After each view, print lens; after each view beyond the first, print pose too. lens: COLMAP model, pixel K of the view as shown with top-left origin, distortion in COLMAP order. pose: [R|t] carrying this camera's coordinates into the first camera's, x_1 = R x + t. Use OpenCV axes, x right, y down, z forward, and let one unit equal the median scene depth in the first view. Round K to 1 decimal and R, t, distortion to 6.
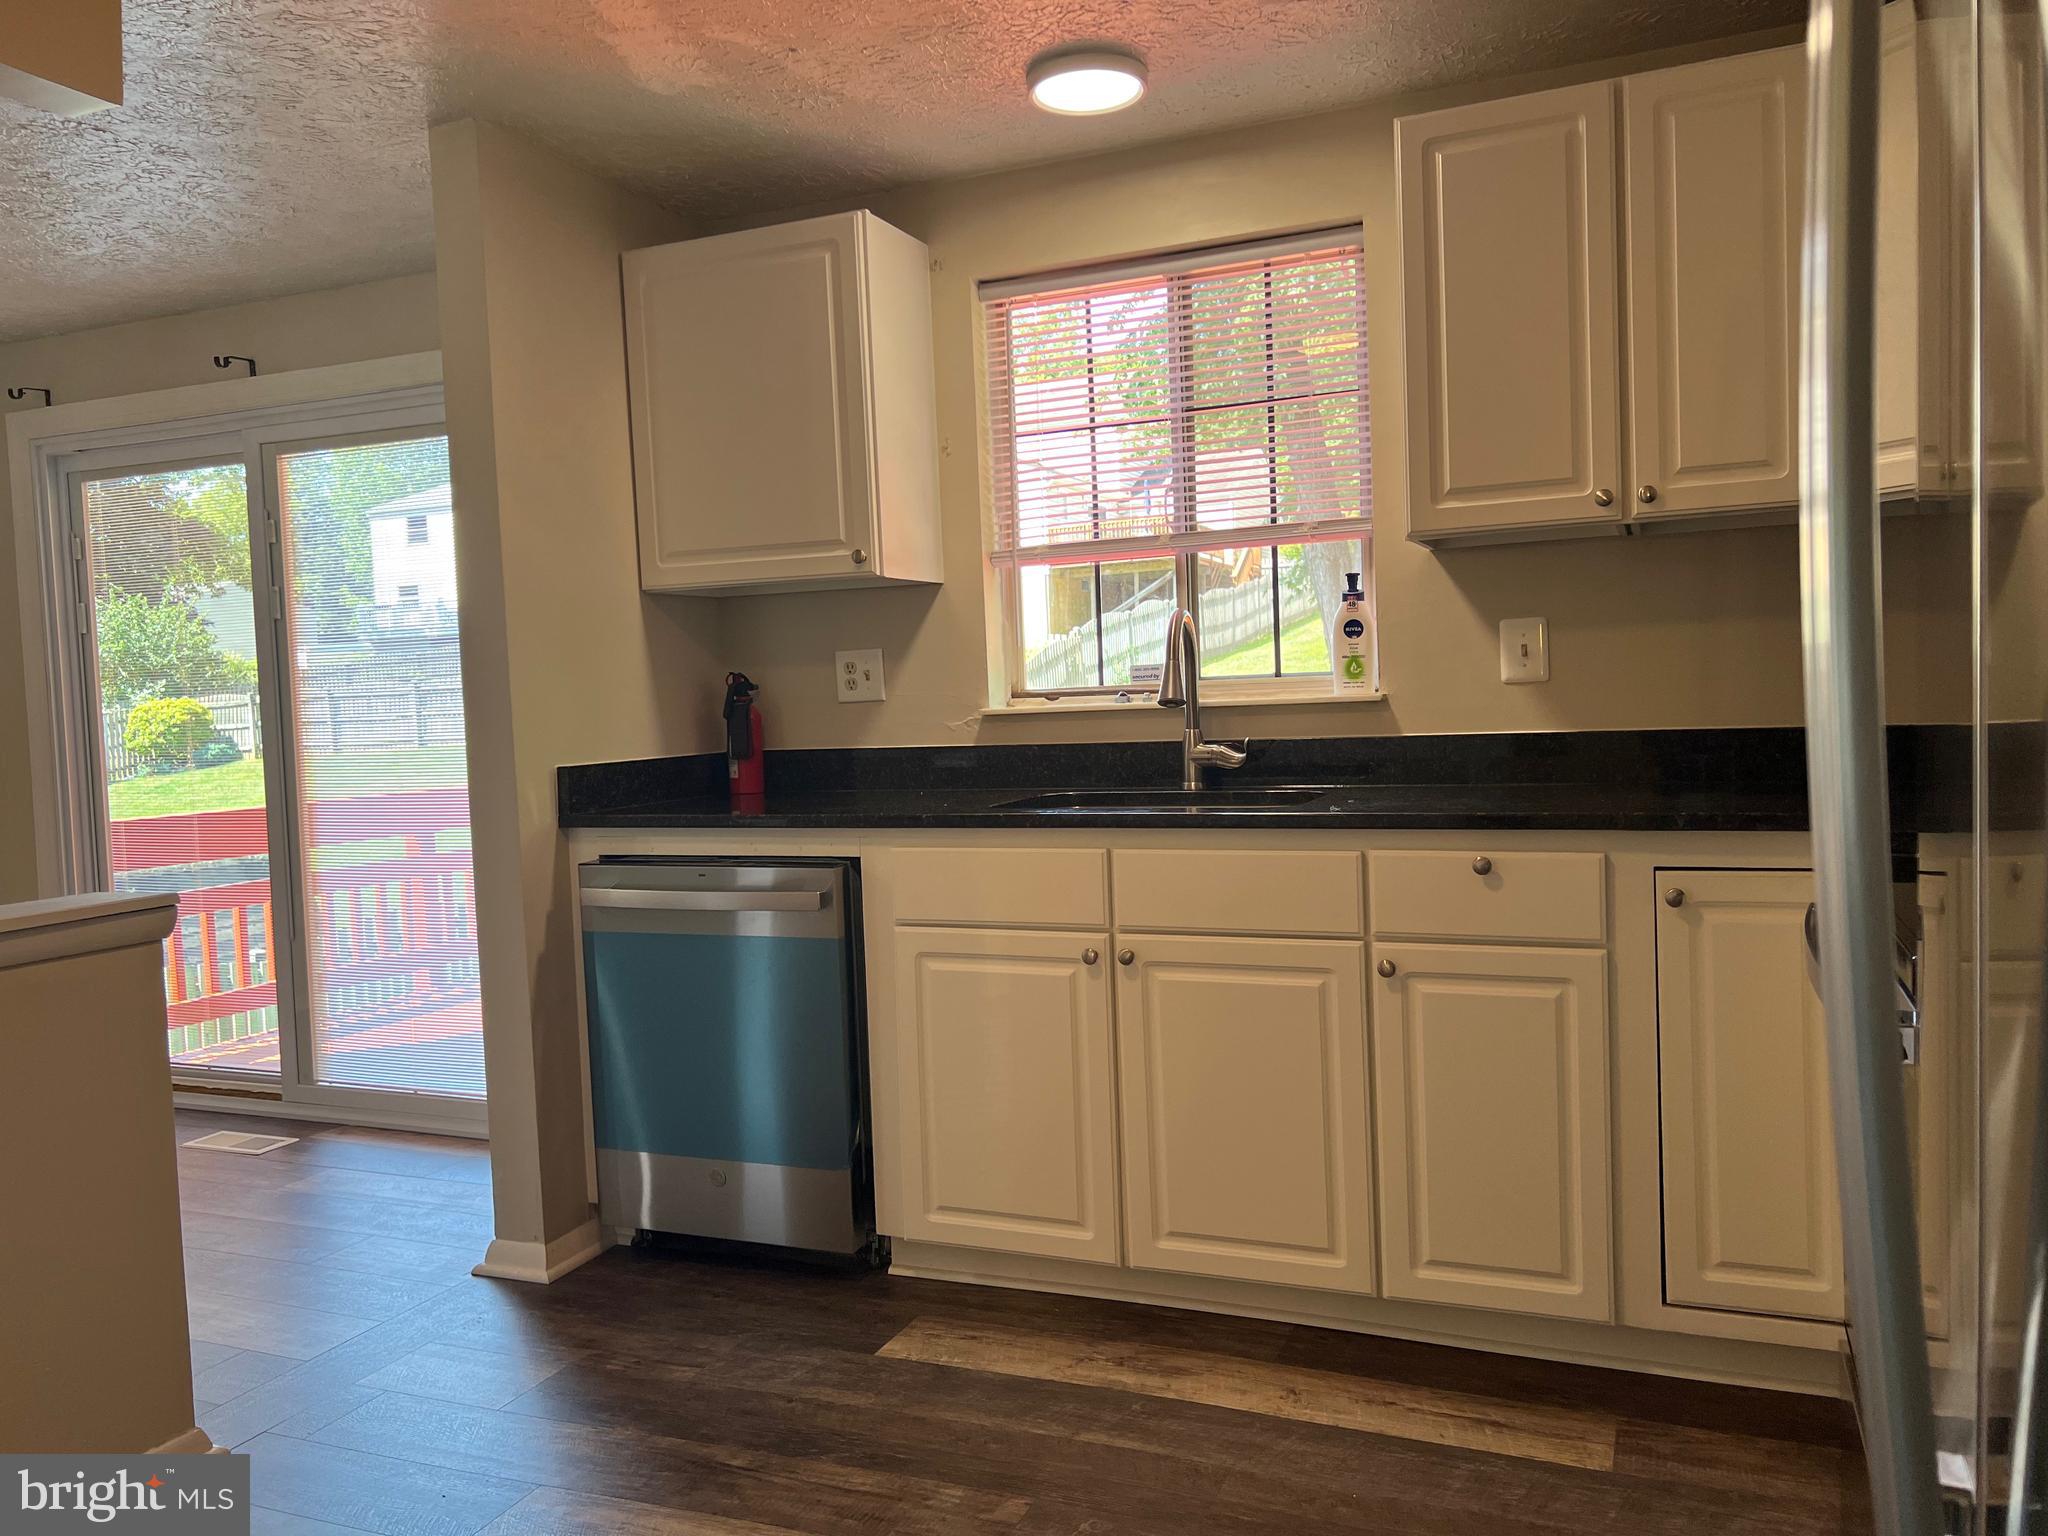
lens RADIAL K [[1593.7, 0, 1024.0], [0, 1593.7, 768.0], [0, 0, 1]] dist [0.060601, -0.073543]
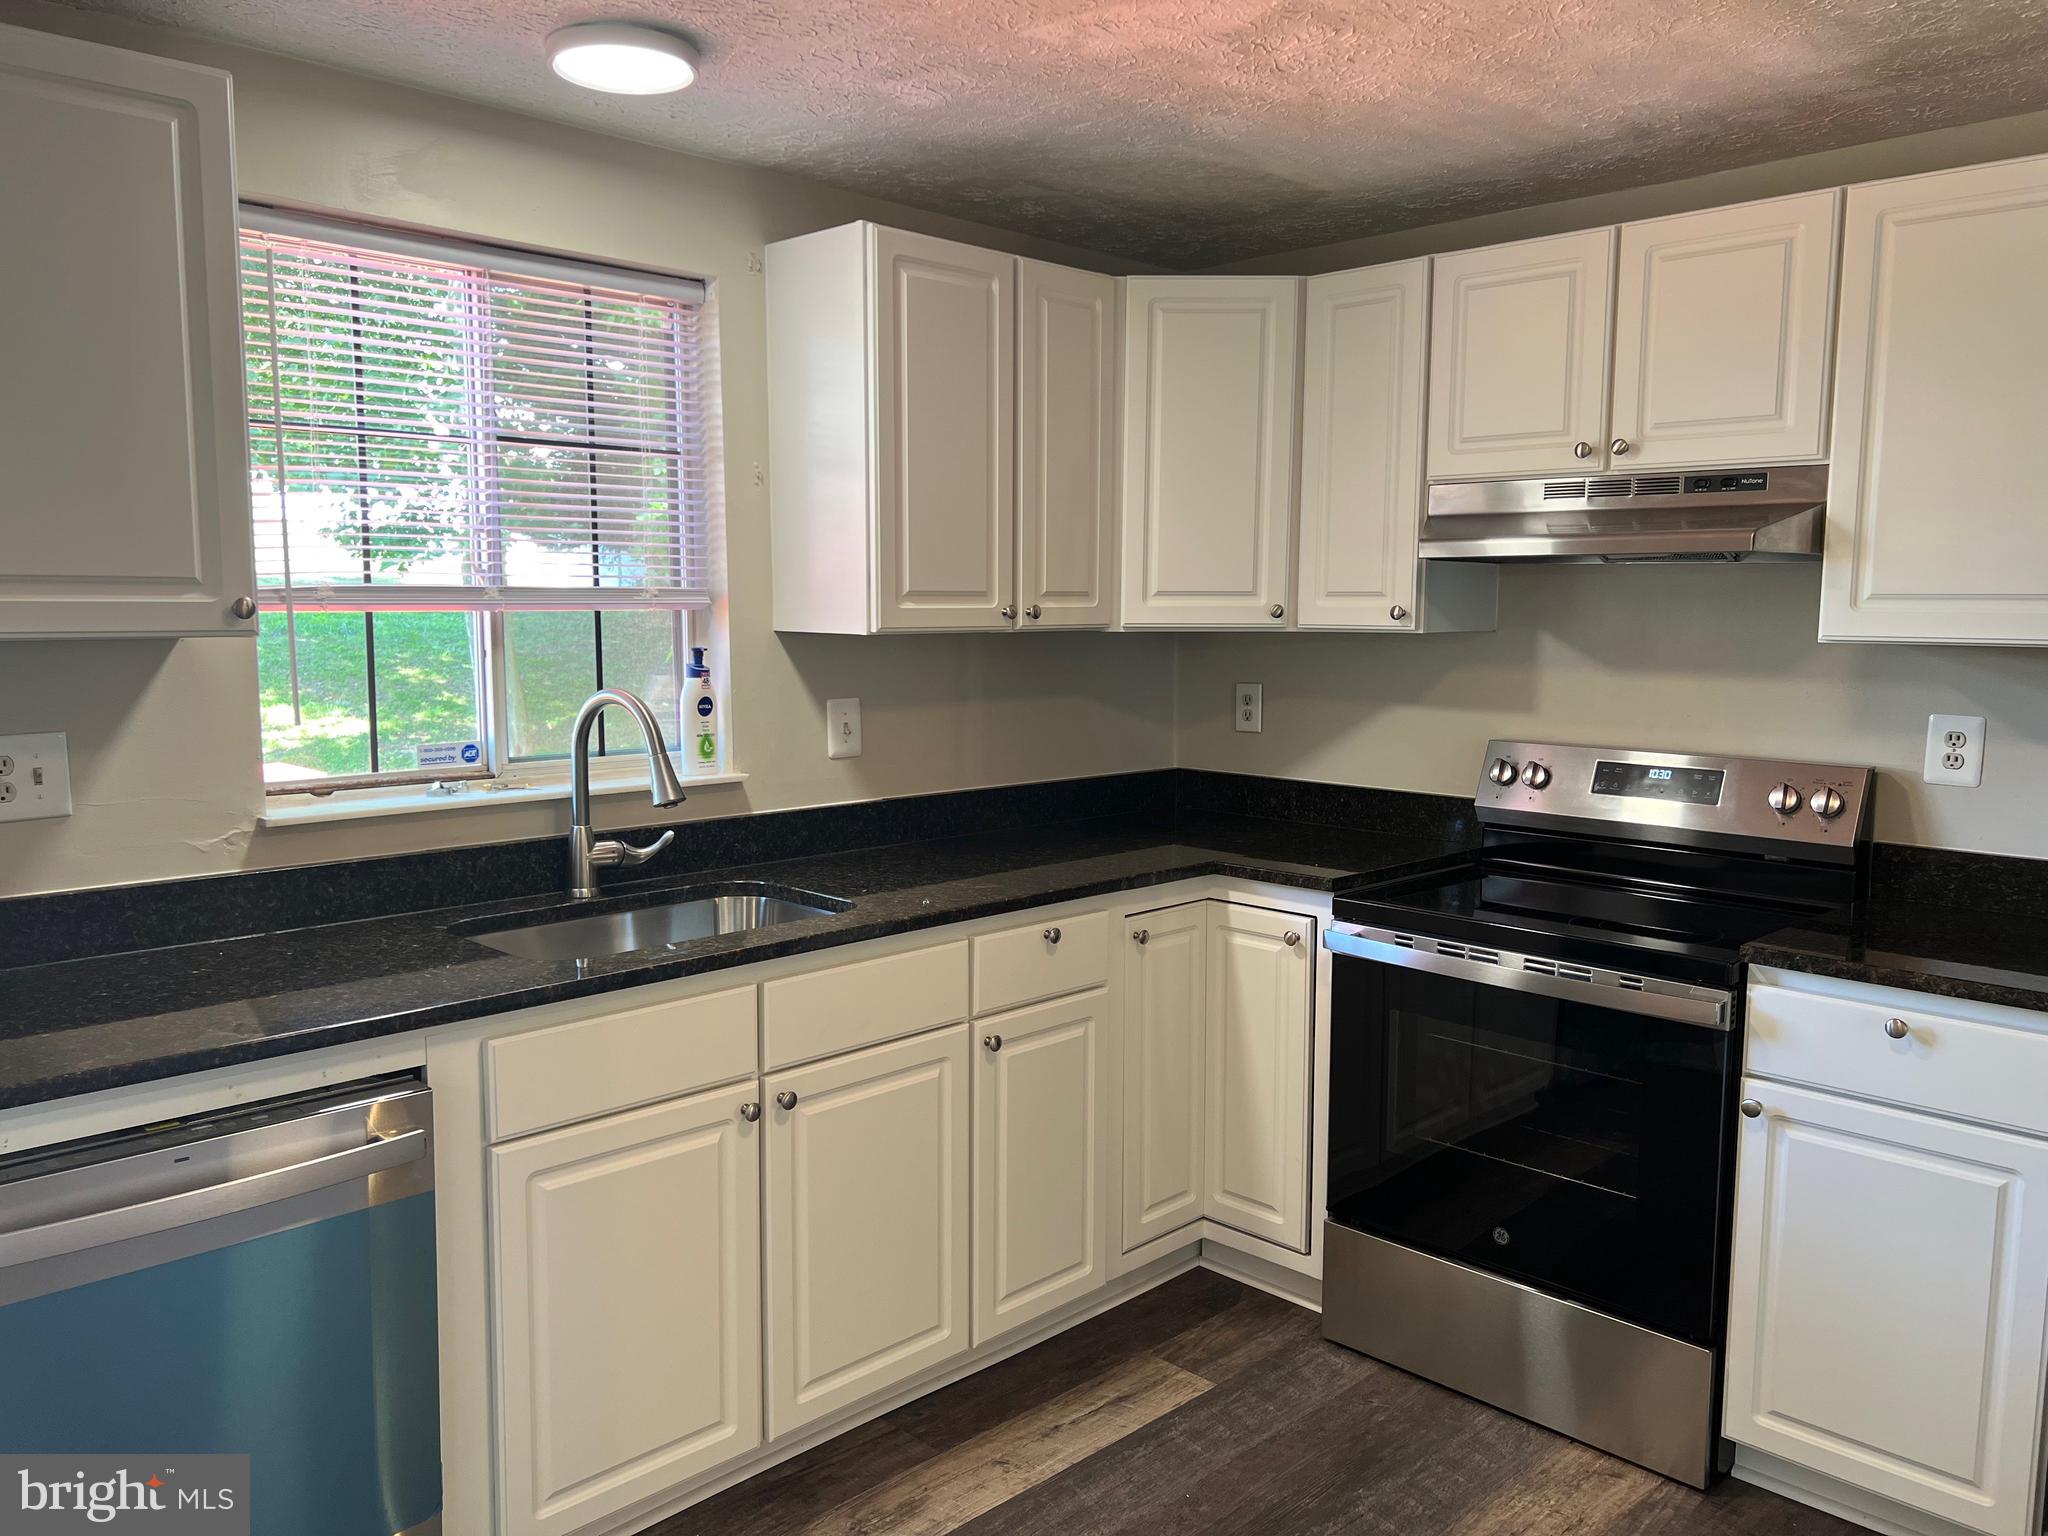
lens RADIAL K [[1608.6, 0, 1024.0], [0, 1608.6, 768.0], [0, 0, 1]] dist [0.162522, -0.268284]
pose [[0.346562, -0.063641, 0.935866, -0.750033], [0.022738, 0.997973, 0.059444, -0.121597], [-0.937751, 0.000679, 0.347306, 0.567623]]
